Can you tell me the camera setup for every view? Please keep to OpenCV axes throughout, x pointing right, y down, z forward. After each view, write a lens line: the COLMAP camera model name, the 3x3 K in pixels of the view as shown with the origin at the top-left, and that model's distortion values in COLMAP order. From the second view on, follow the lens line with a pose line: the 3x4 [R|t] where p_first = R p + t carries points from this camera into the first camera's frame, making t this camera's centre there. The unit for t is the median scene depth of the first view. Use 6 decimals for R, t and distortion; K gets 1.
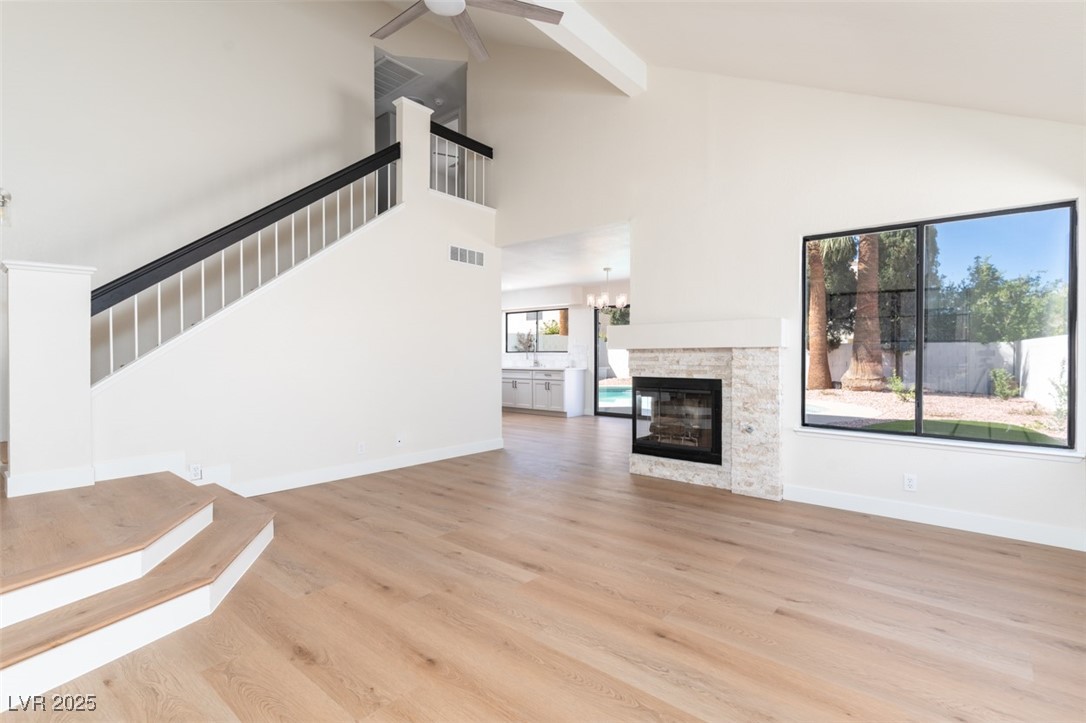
lens RADIAL K [[516.9, 0, 545.2], [0, 516.9, 358.0], [0, 0, 1]] dist [0.002519, -0.000026]
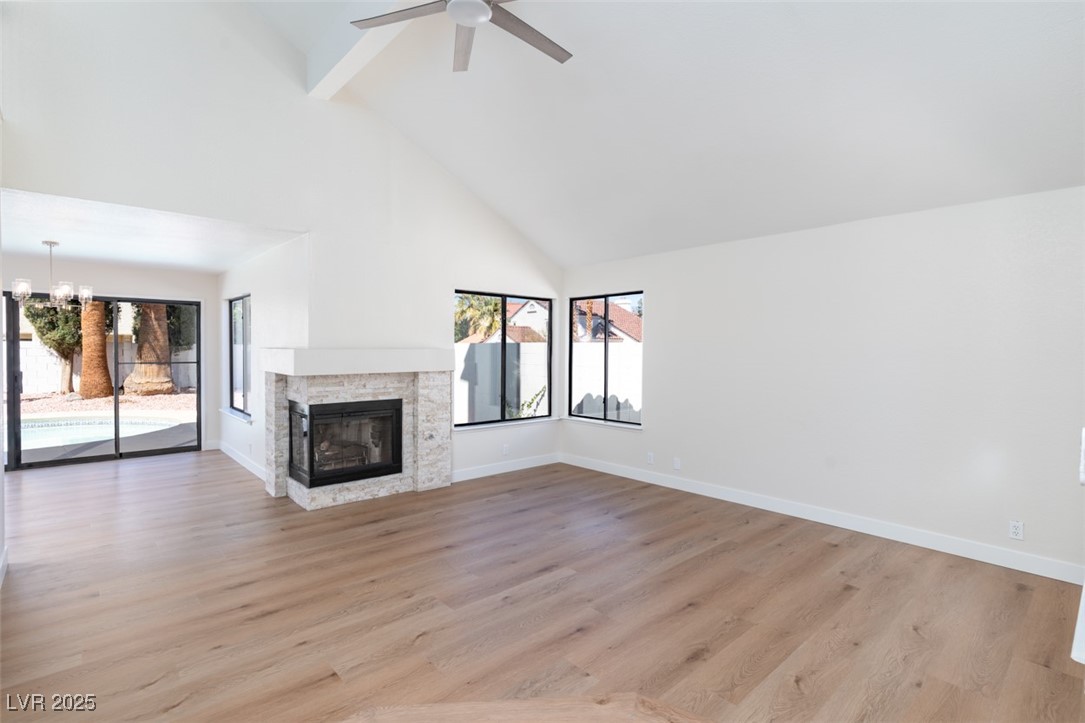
lens RADIAL K [[516.5, 0, 544.7], [0, 516.5, 358.0], [0, 0, 1]] dist [0.002519, -0.000026]
pose [[0.129935, -0.017488, 0.991368, -0.792693], [-0.001526, 0.999840, 0.017837, -0.073813], [-0.991521, -0.003831, 0.129888, 0.551956]]
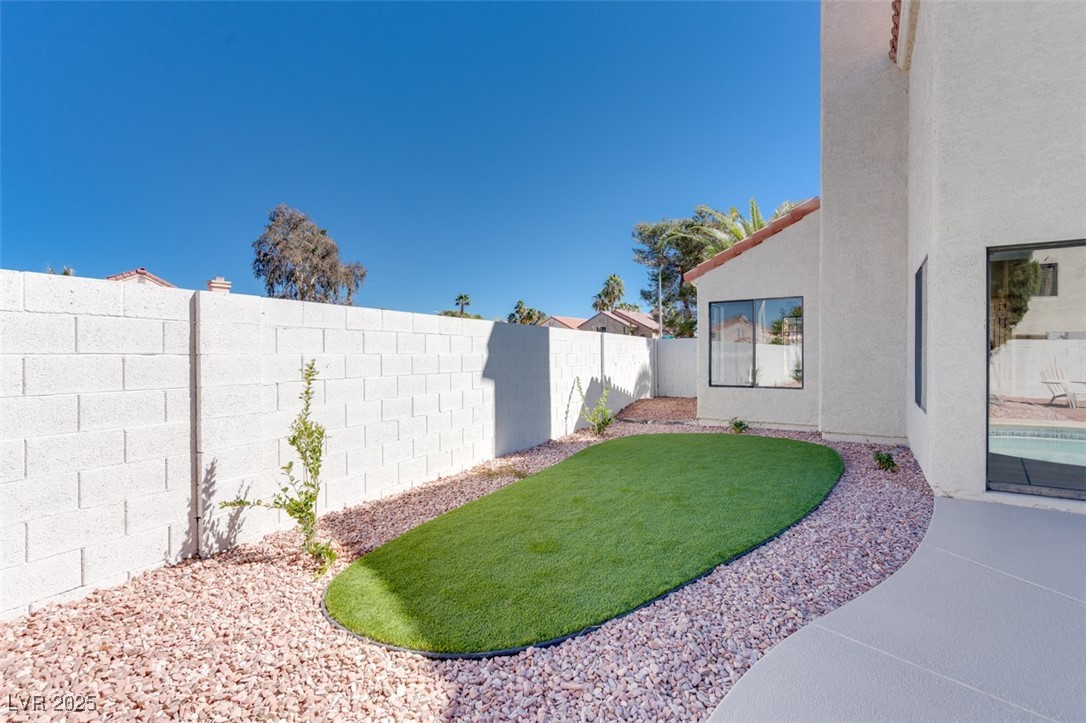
lens RADIAL K [[518.4, 0, 547.3], [0, 518.4, 356.3], [0, 0, 1]] dist [-0.000502, 0.000227]
pose [[-0.991596, -0.002886, -0.129342, 1.706209], [-0.004321, 0.999932, 0.010810, -0.016288], [0.129302, 0.011278, -0.991541, 2.745473]]
